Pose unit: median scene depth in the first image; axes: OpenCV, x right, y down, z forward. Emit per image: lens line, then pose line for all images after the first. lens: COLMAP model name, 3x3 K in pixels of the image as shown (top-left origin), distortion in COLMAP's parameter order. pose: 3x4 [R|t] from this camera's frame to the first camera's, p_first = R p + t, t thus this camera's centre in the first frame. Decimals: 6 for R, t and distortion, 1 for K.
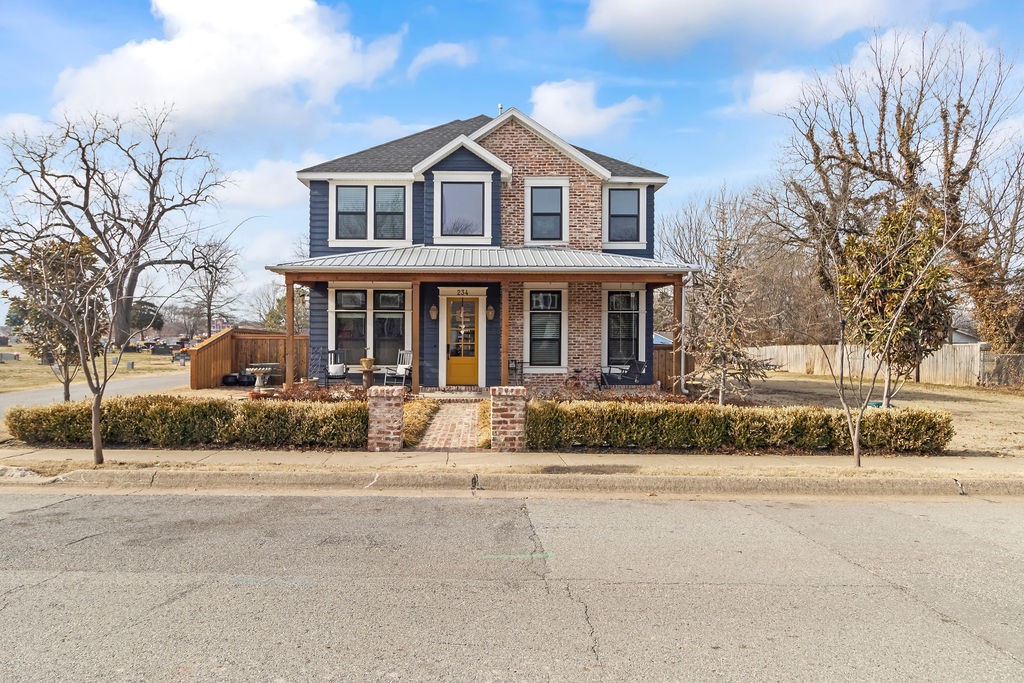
lens RADIAL K [[689.0, 0, 473.4], [0, 689.0, 344.5], [0, 0, 1]] dist [-0.000217, -0.000354]
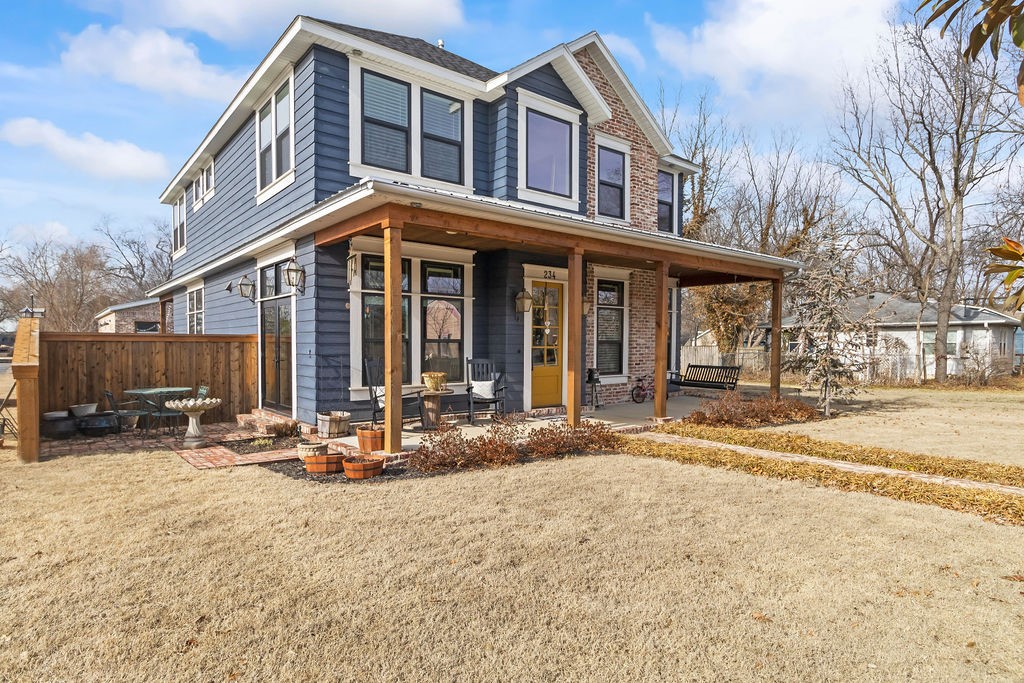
lens RADIAL K [[584.5, 0, 512.5], [0, 584.5, 366.9], [0, 0, 1]] dist [0.000570, 0.000182]
pose [[0.766491, -0.026200, 0.641721, -0.419959], [0.007742, 0.999472, 0.031559, -0.000437], [-0.642209, -0.019221, 0.766289, 0.552534]]
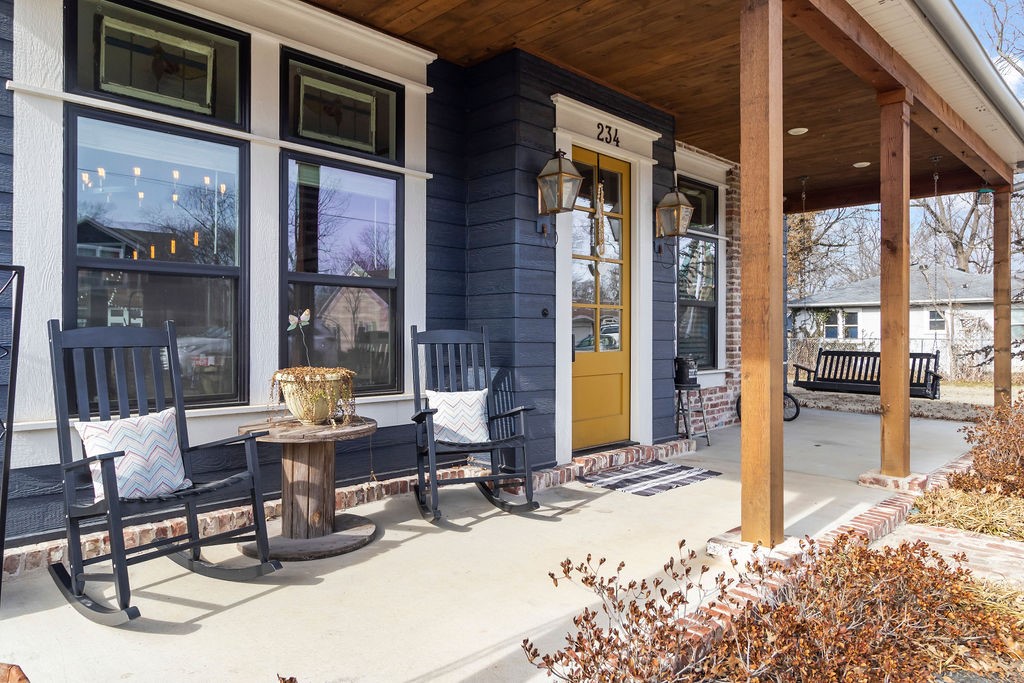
lens RADIAL K [[658.3, 0, 512.0], [0, 658.3, 341.5], [0, 0, 1]] dist [-0.002174, -0.000796]
pose [[0.697935, -0.009214, 0.716102, -0.242094], [0.009187, 0.999950, 0.003913, 0.012021], [-0.716102, 0.003848, 0.697985, 0.813517]]
